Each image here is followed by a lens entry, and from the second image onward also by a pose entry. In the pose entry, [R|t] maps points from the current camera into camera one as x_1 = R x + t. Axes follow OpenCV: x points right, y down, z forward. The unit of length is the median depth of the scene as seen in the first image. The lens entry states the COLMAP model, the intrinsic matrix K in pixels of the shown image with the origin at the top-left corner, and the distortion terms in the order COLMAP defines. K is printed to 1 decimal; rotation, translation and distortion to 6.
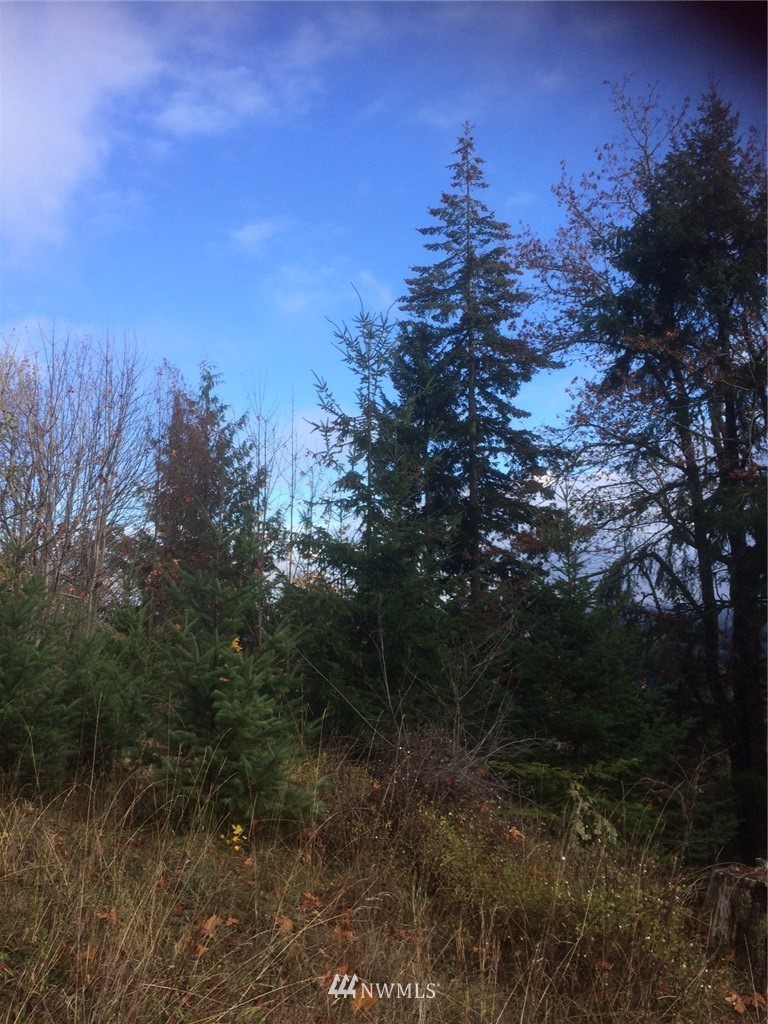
lens RADIAL K [[864.1, 0, 384.6], [0, 864.1, 513.3], [0, 0, 1]] dist [0.034302, -0.005671]
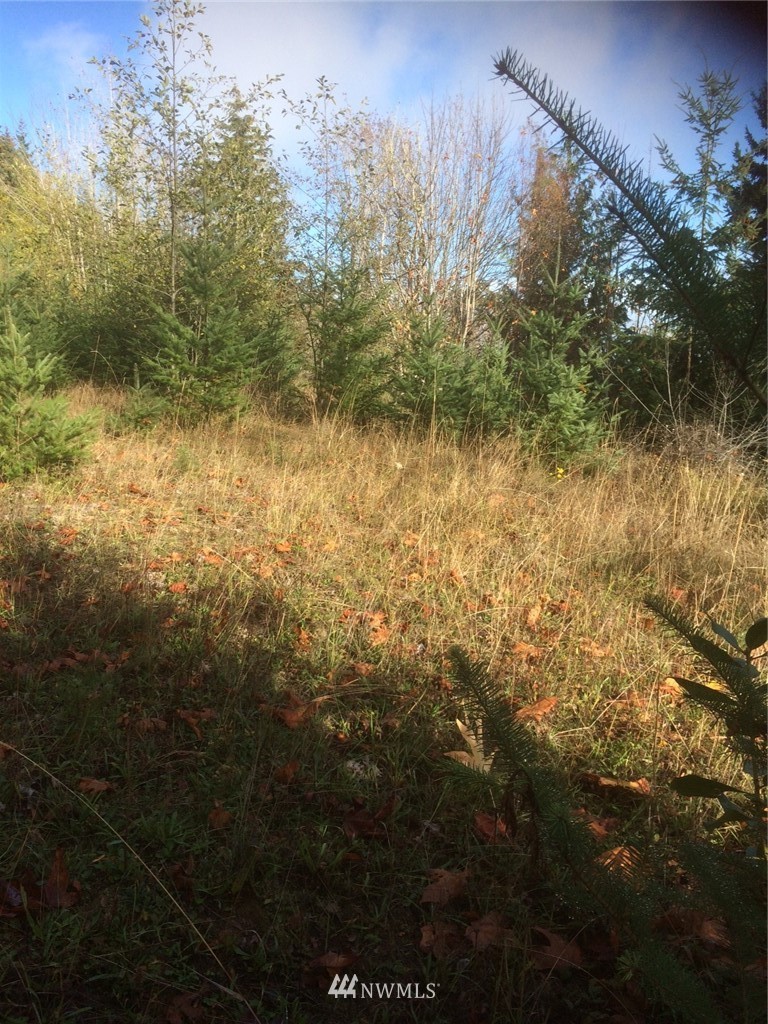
lens RADIAL K [[864.1, 0, 384.3], [0, 864.1, 512.2], [0, 0, 1]] dist [0.034302, -0.005671]
pose [[0.917919, 0.083169, -0.387954, 0.038431], [0.026103, 0.963007, 0.268210, -0.002465], [0.395909, -0.256322, 0.881791, -0.137102]]
